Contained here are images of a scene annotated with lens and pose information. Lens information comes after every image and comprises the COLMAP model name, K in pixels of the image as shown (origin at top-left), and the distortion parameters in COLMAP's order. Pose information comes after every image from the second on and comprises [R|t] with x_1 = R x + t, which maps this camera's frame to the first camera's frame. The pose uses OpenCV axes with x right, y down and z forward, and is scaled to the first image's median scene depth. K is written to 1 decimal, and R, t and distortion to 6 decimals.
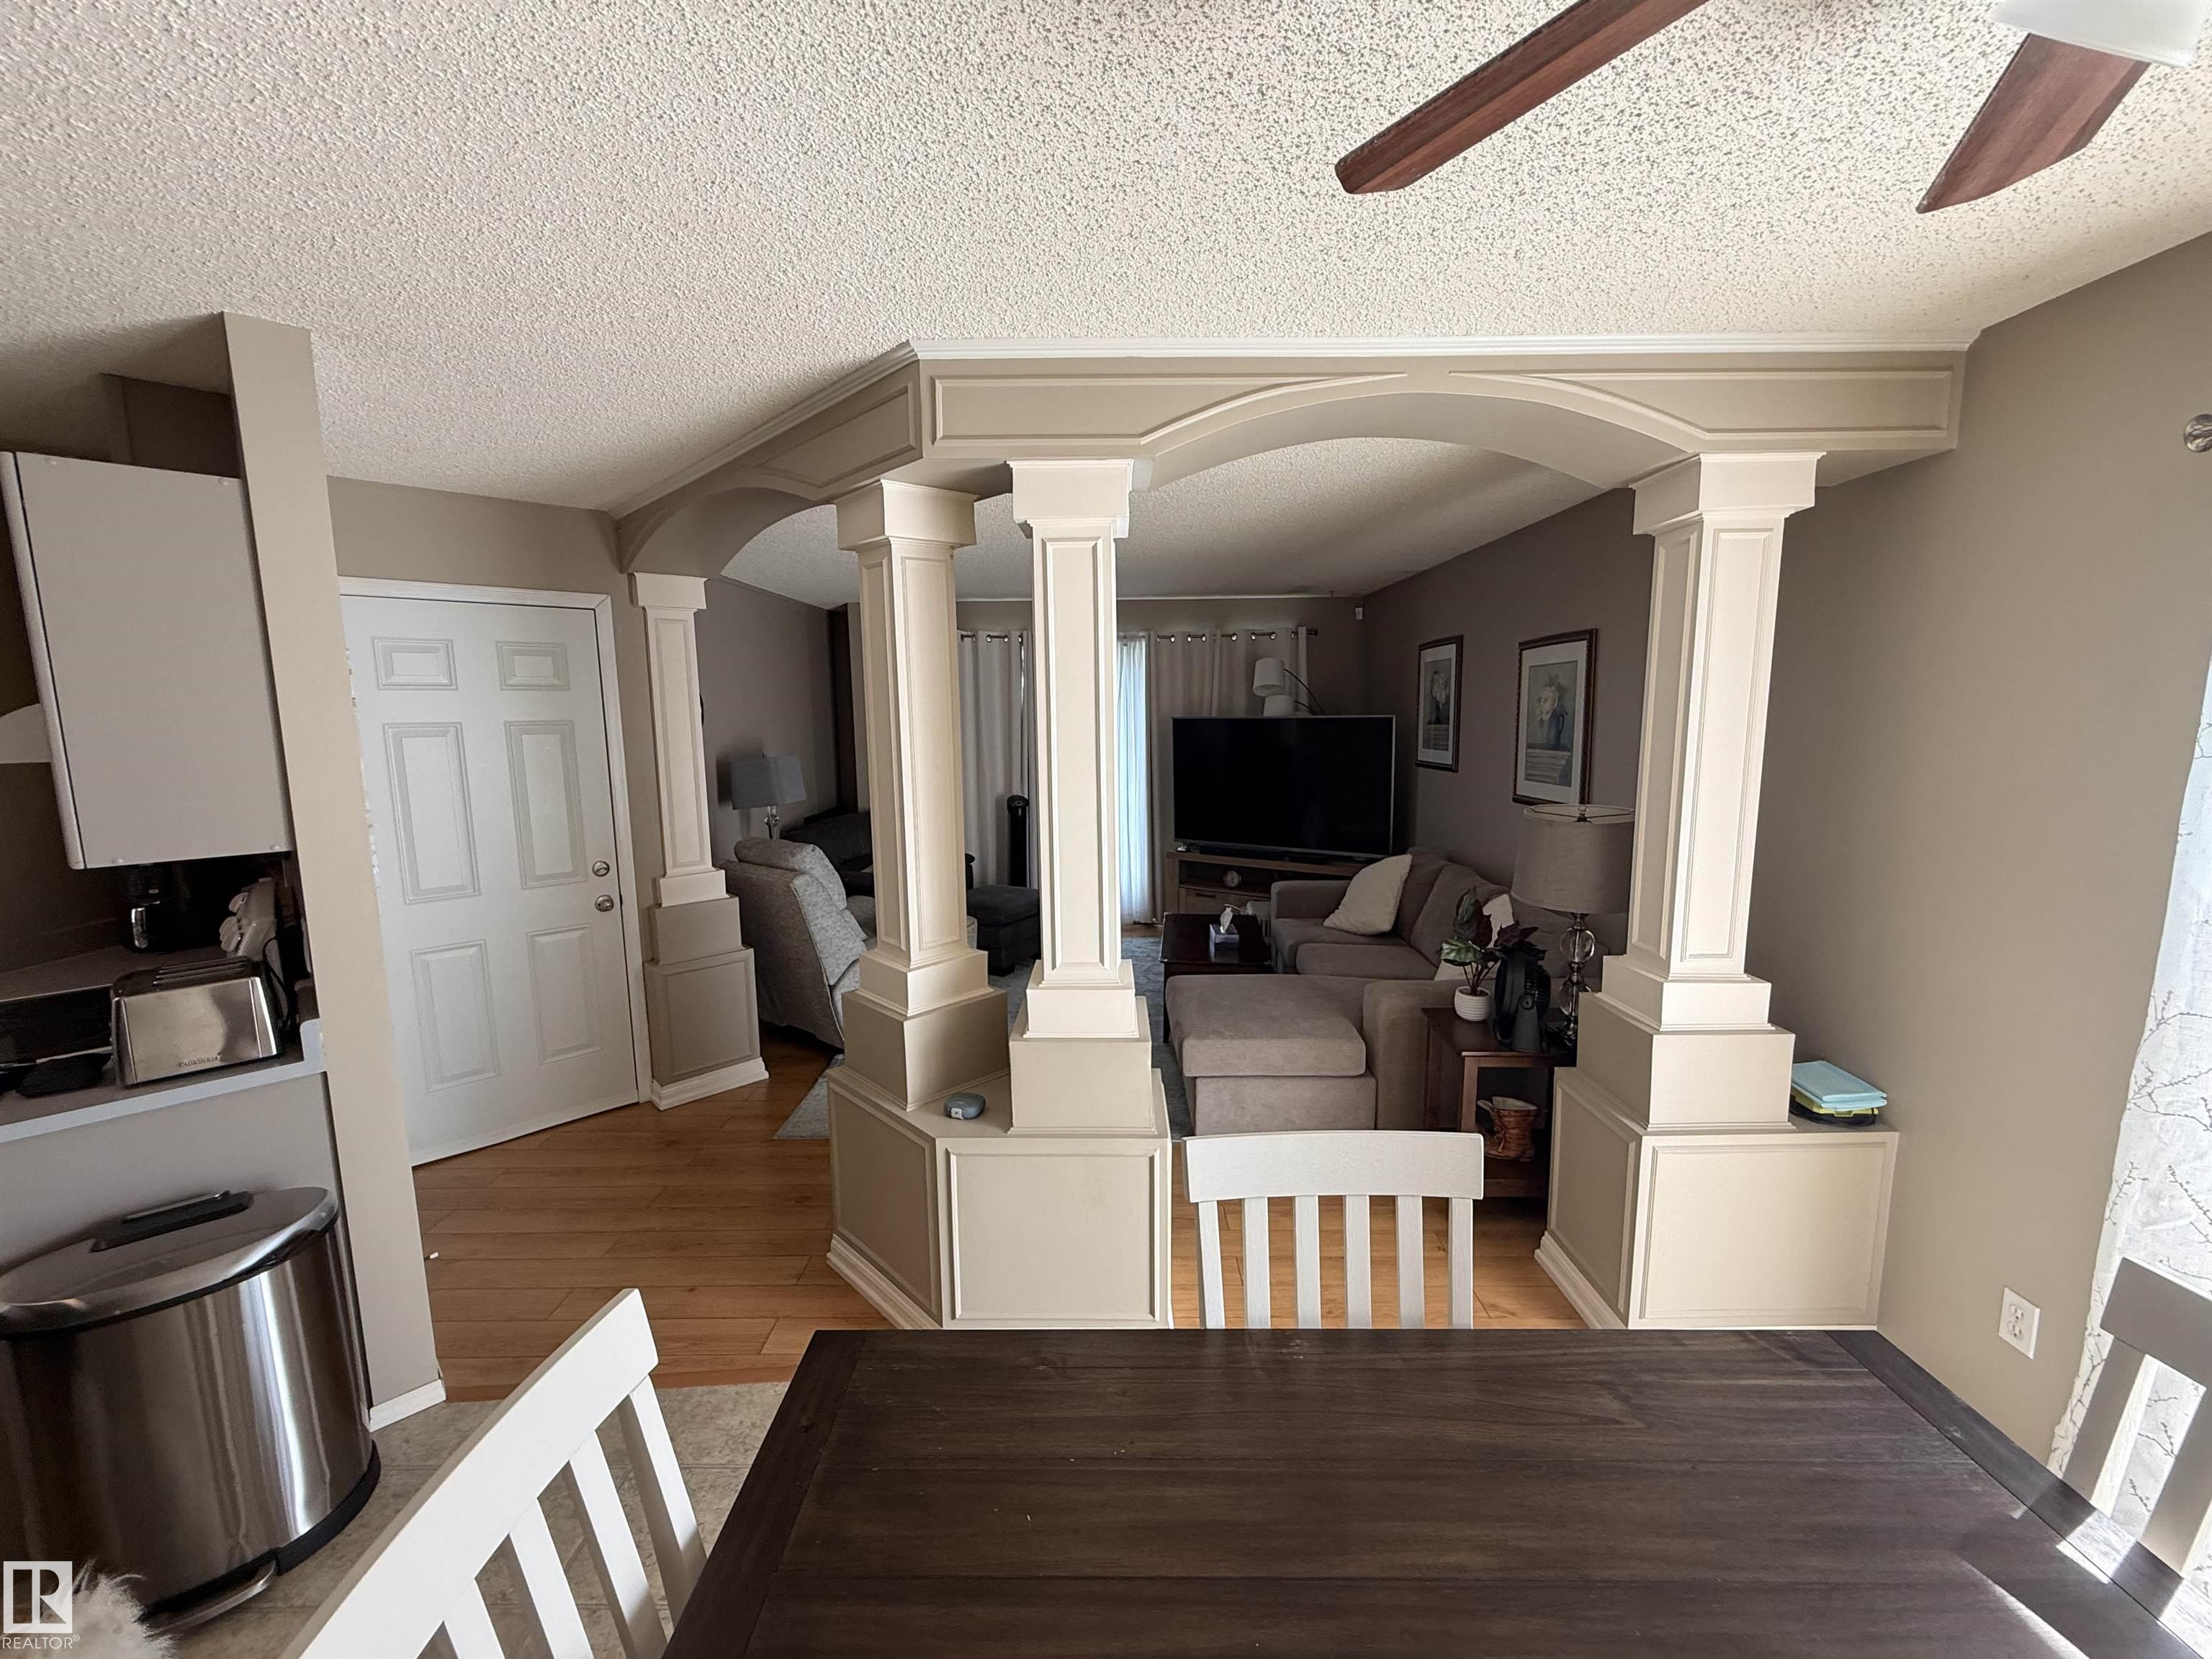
lens RADIAL K [[886.8, 0, 1105.0], [0, 886.8, 829.8], [0, 0, 1]] dist [-0.001606, 0.000086]
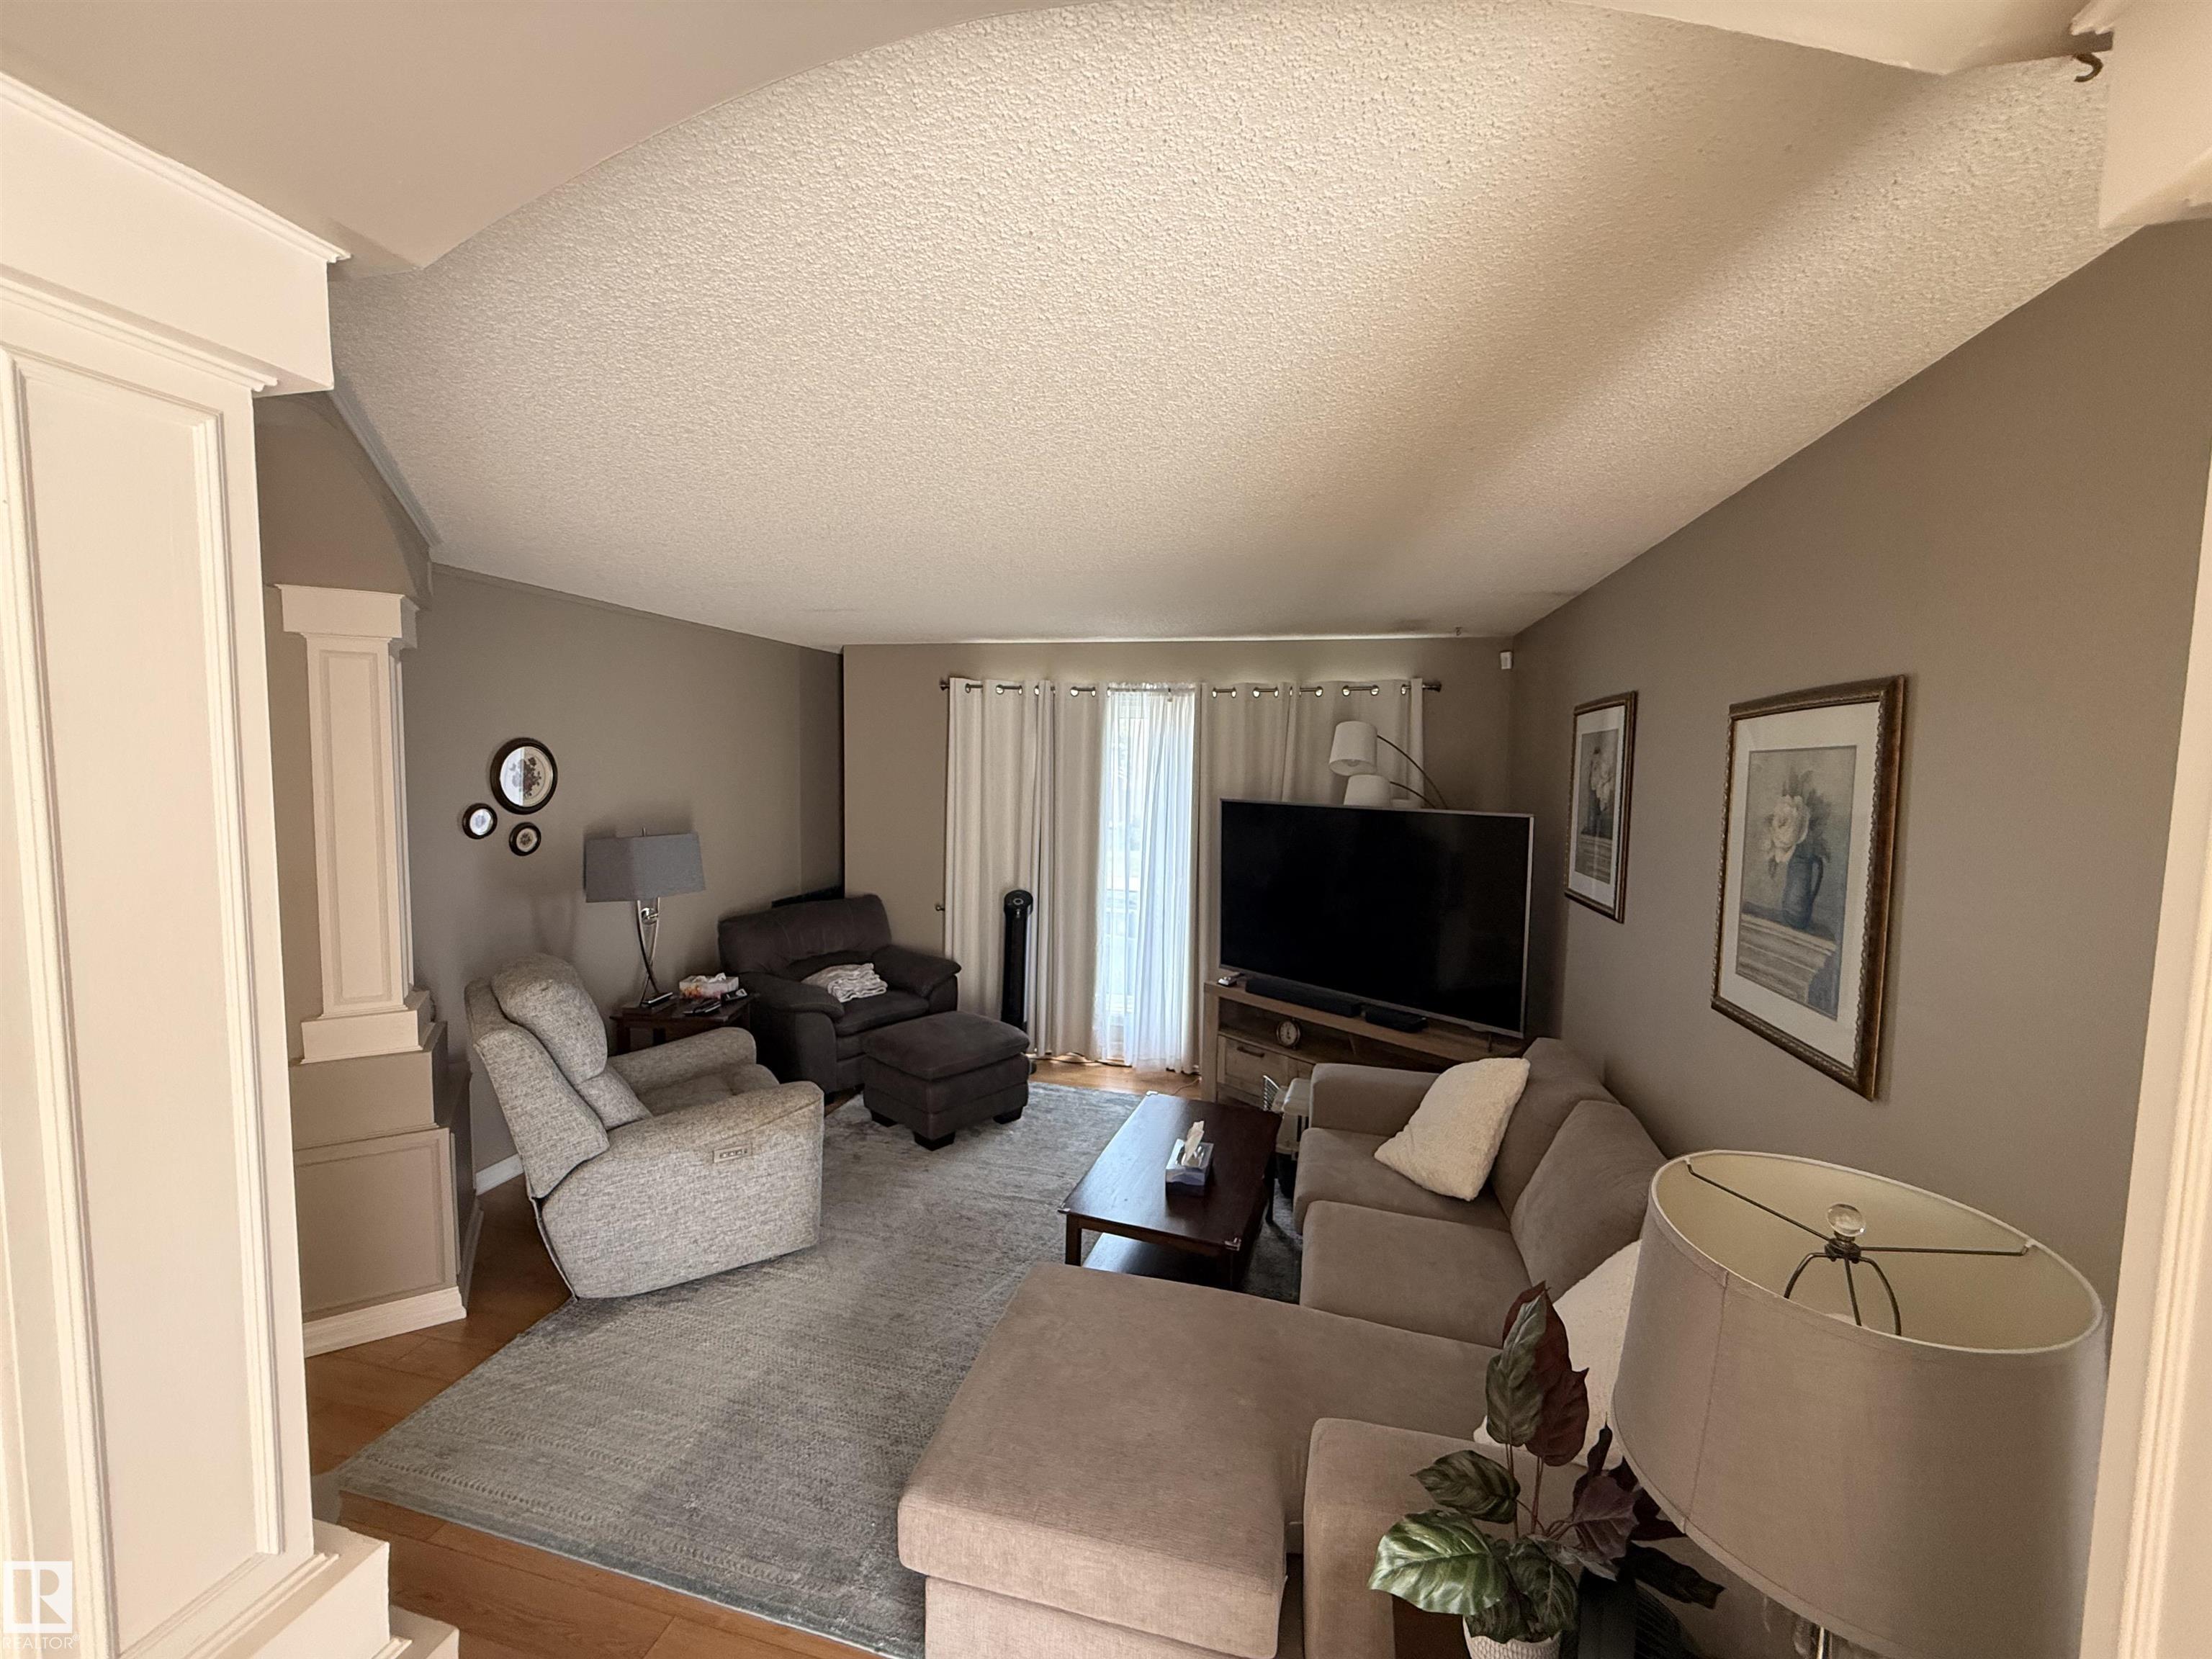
lens RADIAL K [[886.8, 0, 1103.2], [0, 886.8, 830.1], [0, 0, 1]] dist [-0.001606, 0.000086]
pose [[0.972319, 0.048968, -0.228468, 0.191242], [-0.062638, 0.996630, -0.052969, -0.072499], [0.225104, 0.065813, 0.972109, 0.344287]]
